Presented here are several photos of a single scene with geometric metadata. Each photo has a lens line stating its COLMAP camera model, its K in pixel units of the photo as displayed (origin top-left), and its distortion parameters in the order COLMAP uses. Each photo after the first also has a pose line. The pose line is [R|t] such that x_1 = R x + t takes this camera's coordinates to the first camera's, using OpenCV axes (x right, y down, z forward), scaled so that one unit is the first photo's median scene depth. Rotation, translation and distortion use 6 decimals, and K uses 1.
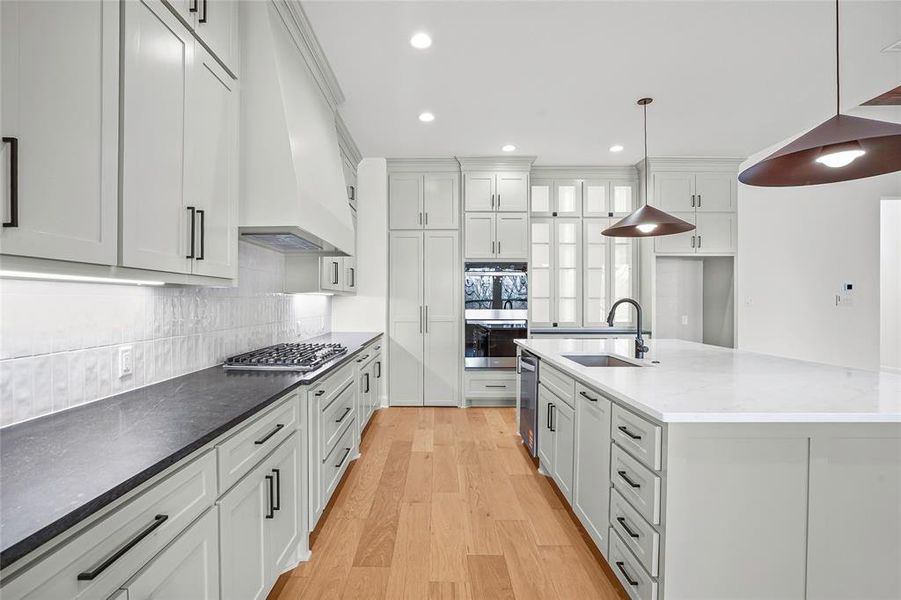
lens RADIAL K [[415.7, 0, 448.8], [0, 415.7, 300.1], [0, 0, 1]] dist [-0.035552, 0.000706]
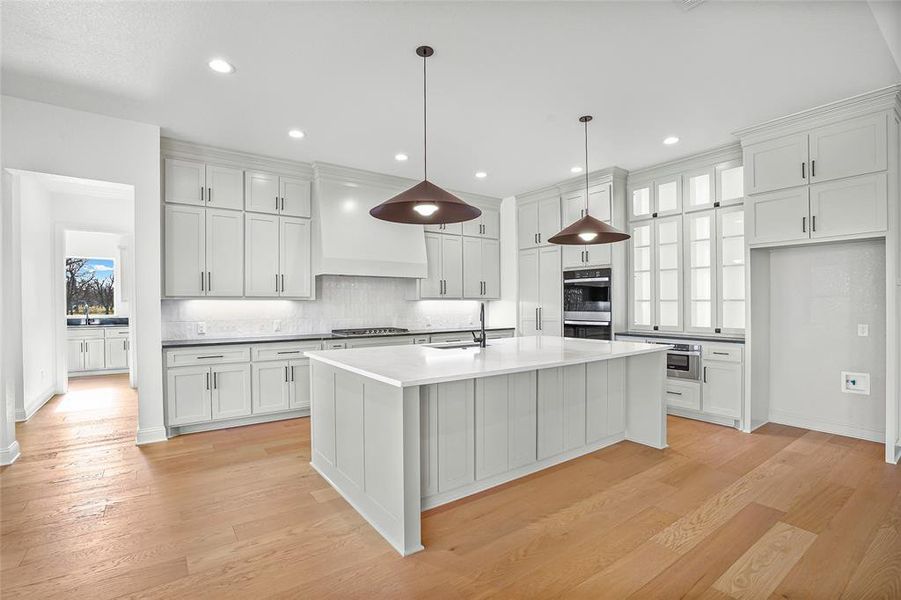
lens RADIAL K [[415.7, 0, 448.6], [0, 415.7, 301.6], [0, 0, 1]] dist [-0.035552, 0.000706]
pose [[0.614749, -0.006654, -0.788695, 0.757382], [0.007537, 0.999968, -0.002561, -0.004913], [0.788687, -0.004370, 0.614780, 0.021777]]
